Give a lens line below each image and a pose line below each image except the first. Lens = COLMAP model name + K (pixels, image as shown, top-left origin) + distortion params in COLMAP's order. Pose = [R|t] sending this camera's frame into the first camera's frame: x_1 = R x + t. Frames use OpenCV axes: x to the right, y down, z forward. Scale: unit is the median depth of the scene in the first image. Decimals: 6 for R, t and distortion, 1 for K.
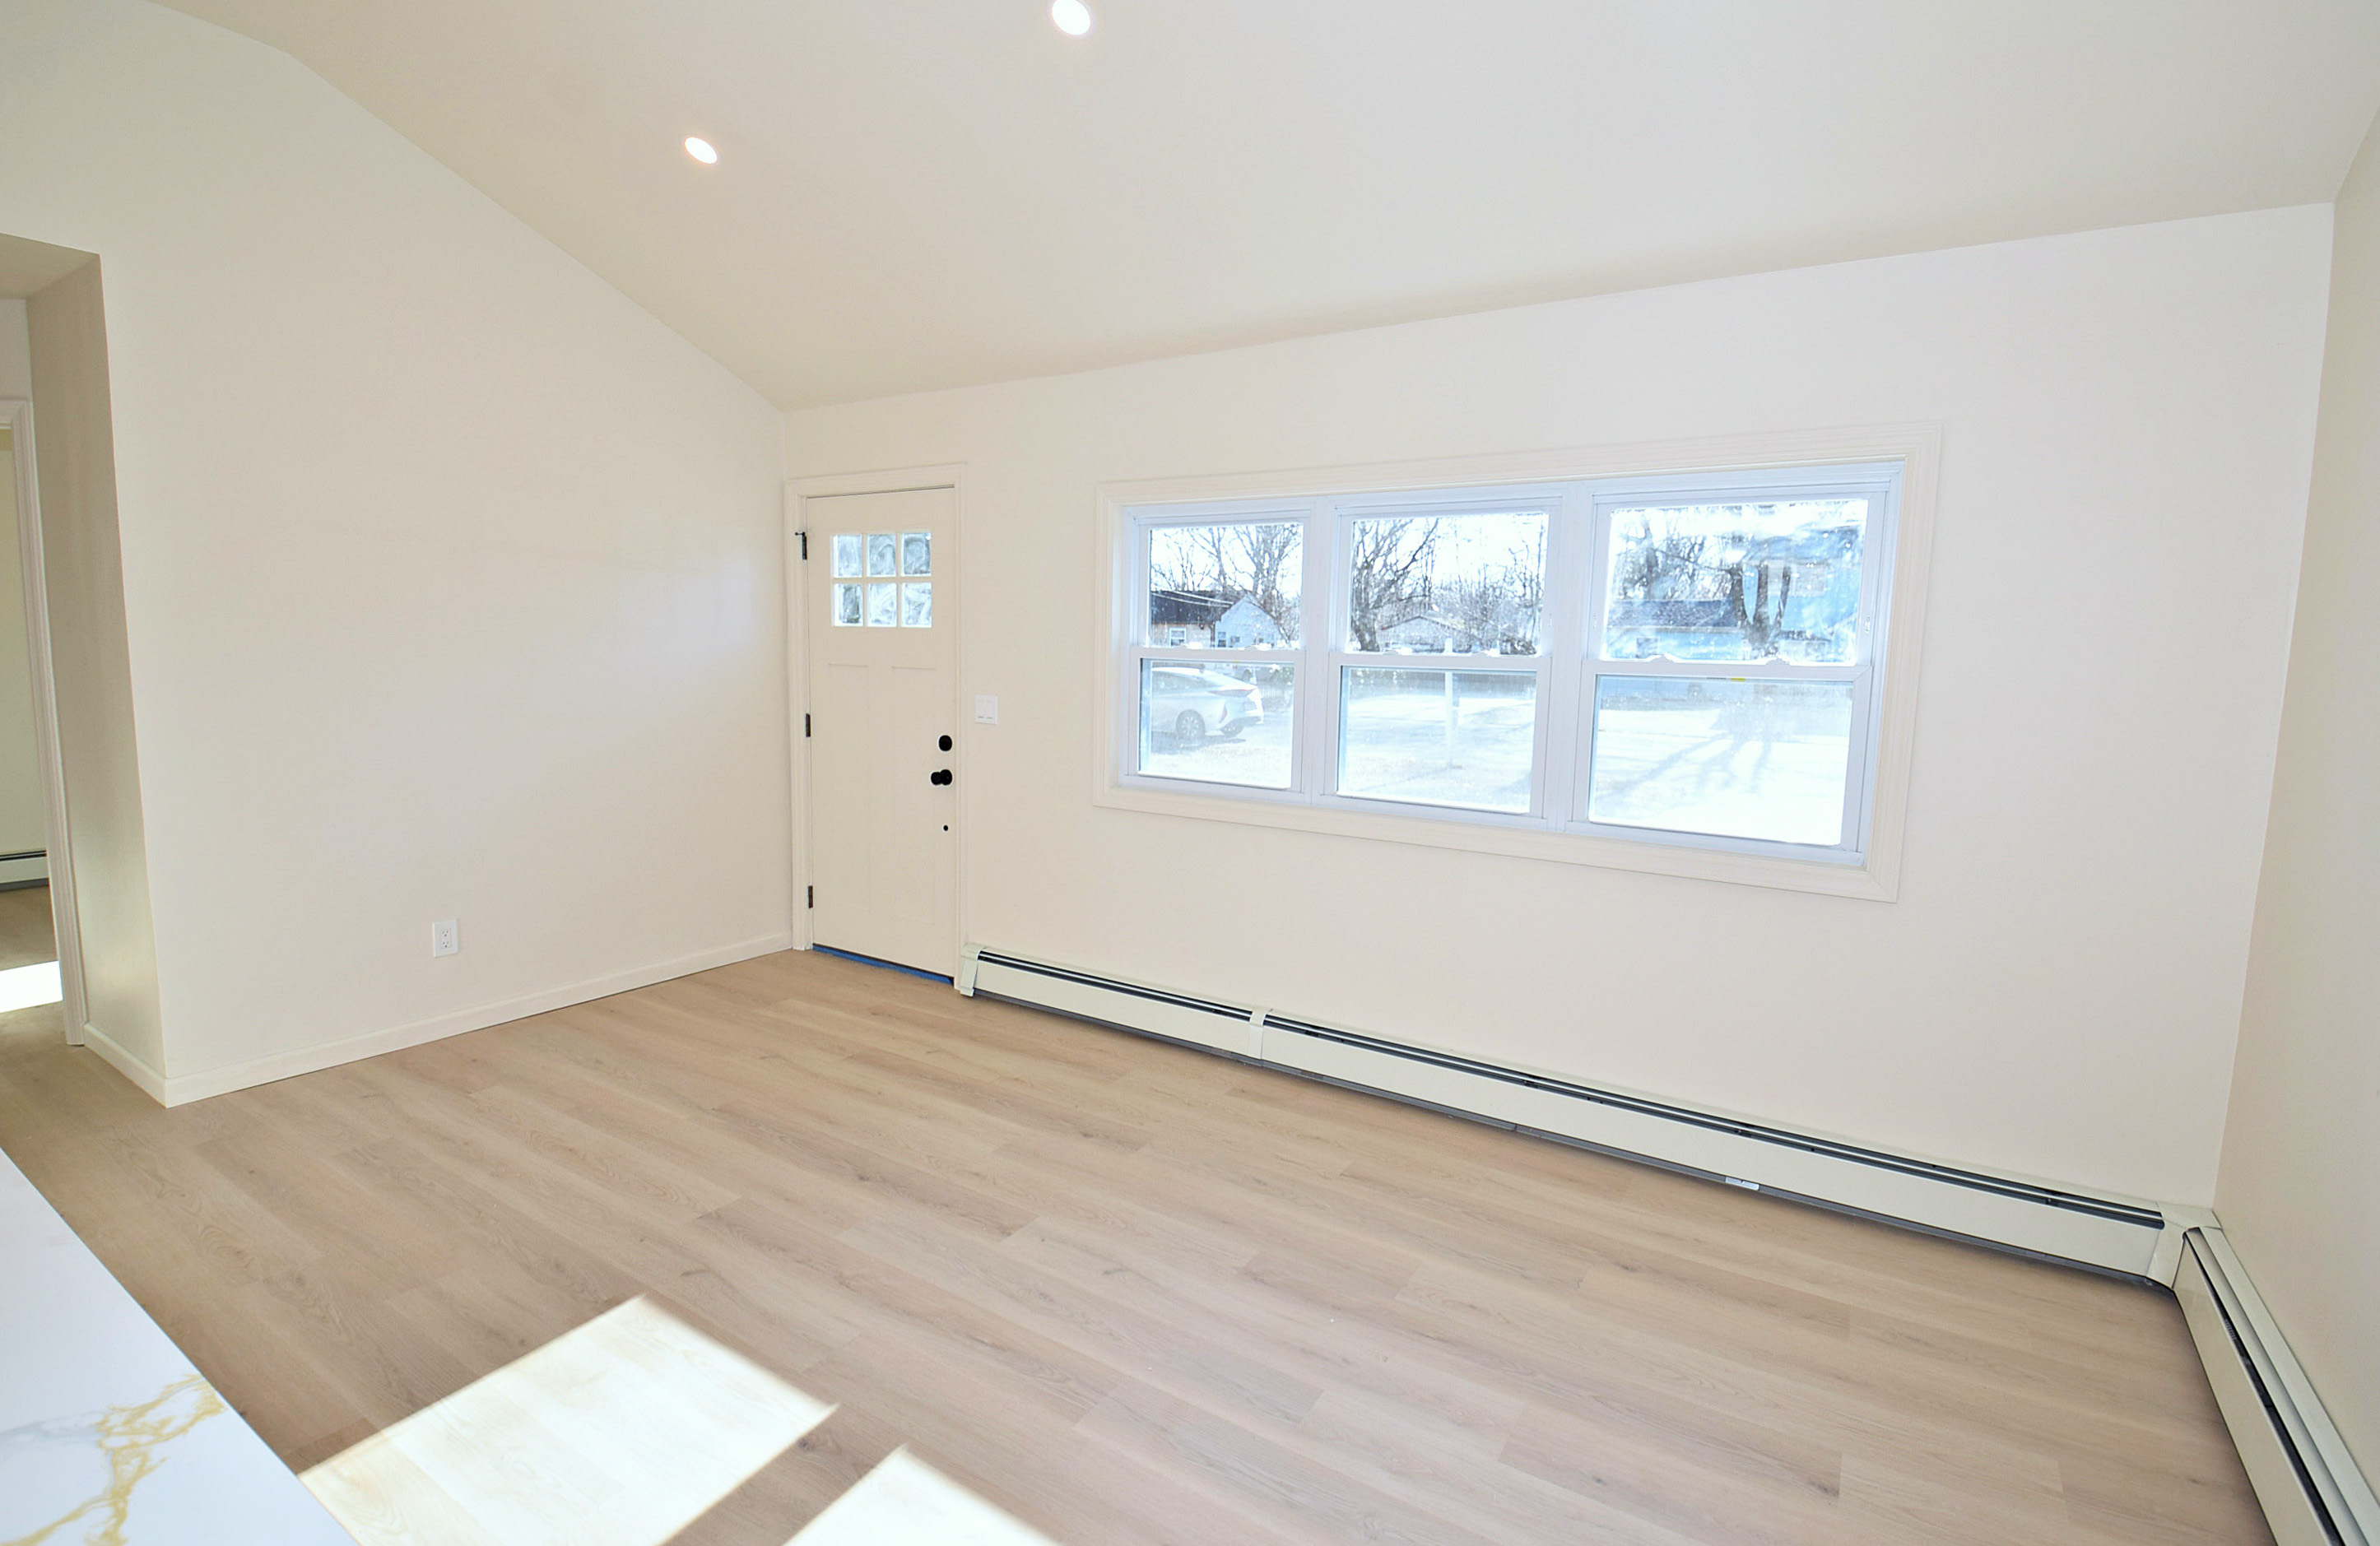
lens RADIAL K [[1091.4, 0, 1218.8], [0, 1091.4, 763.9], [0, 0, 1]] dist [-0.014723, -0.006935]
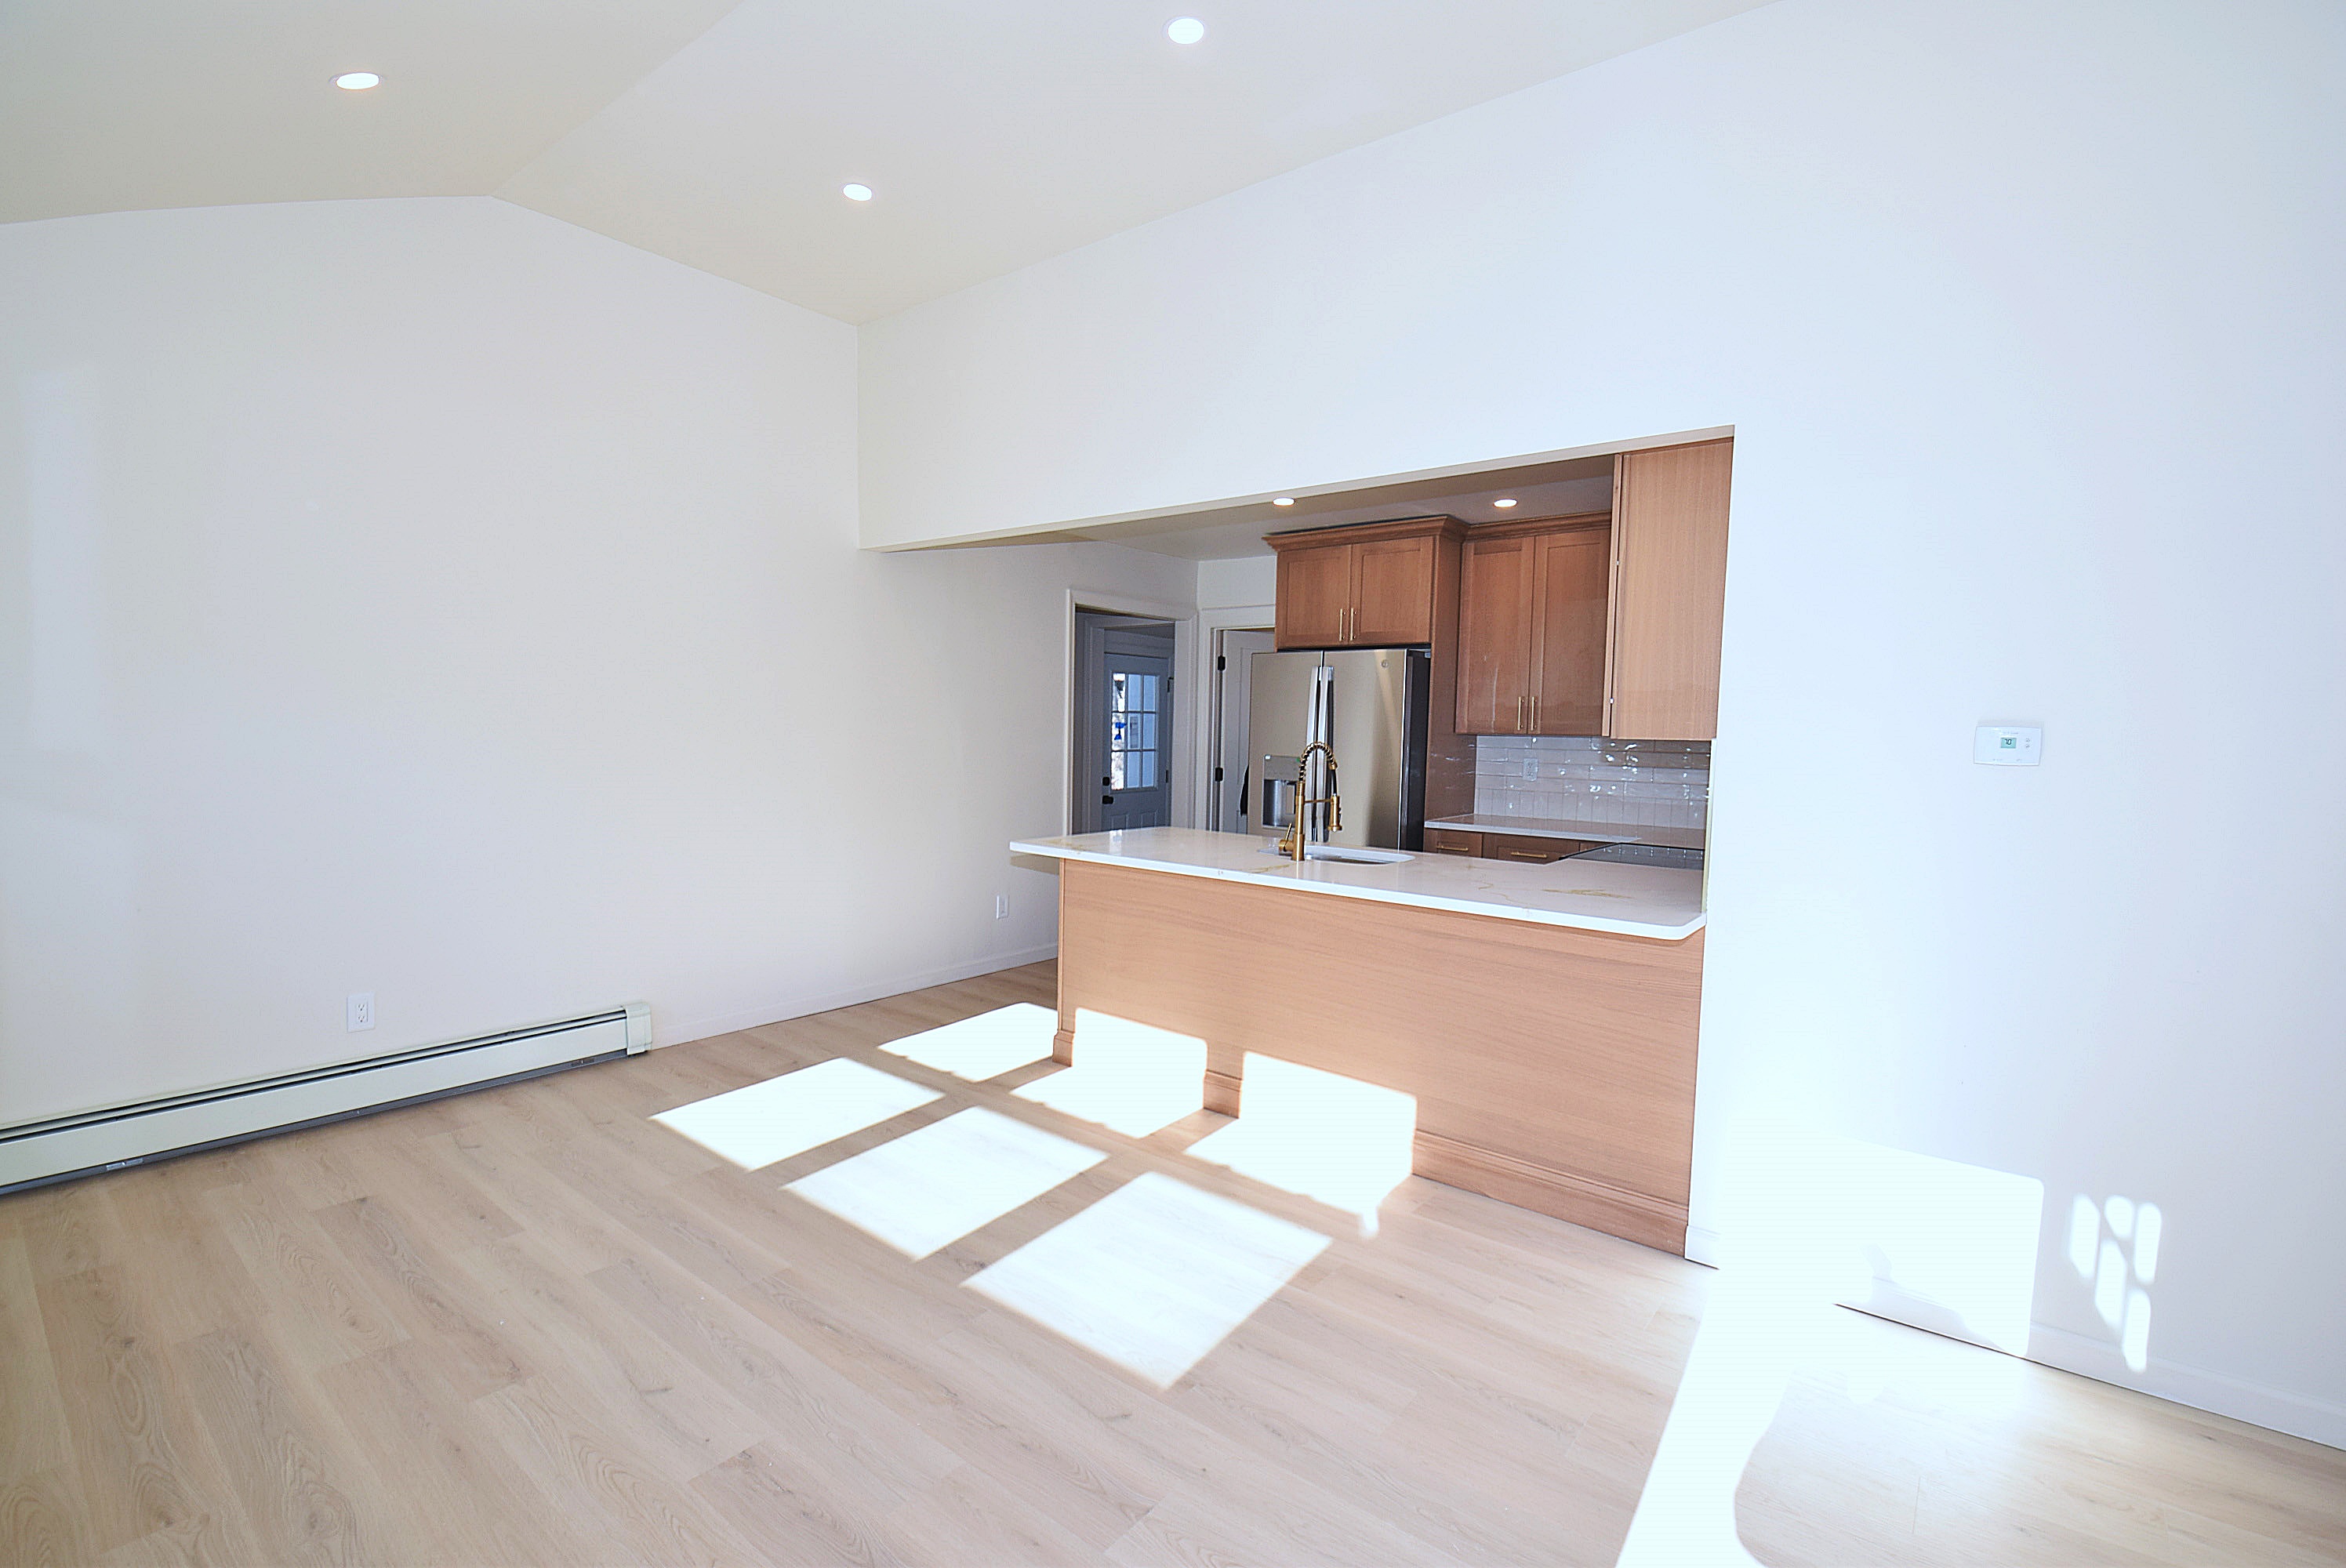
lens RADIAL K [[1041.6, 0, 1189.9], [0, 1041.6, 794.6], [0, 0, 1]] dist [-0.004320, -0.013976]
pose [[-0.992820, -0.055603, 0.105905, -0.487546], [-0.035911, 0.983102, 0.179504, -0.145292], [-0.114097, 0.174412, -0.978040, 1.398542]]
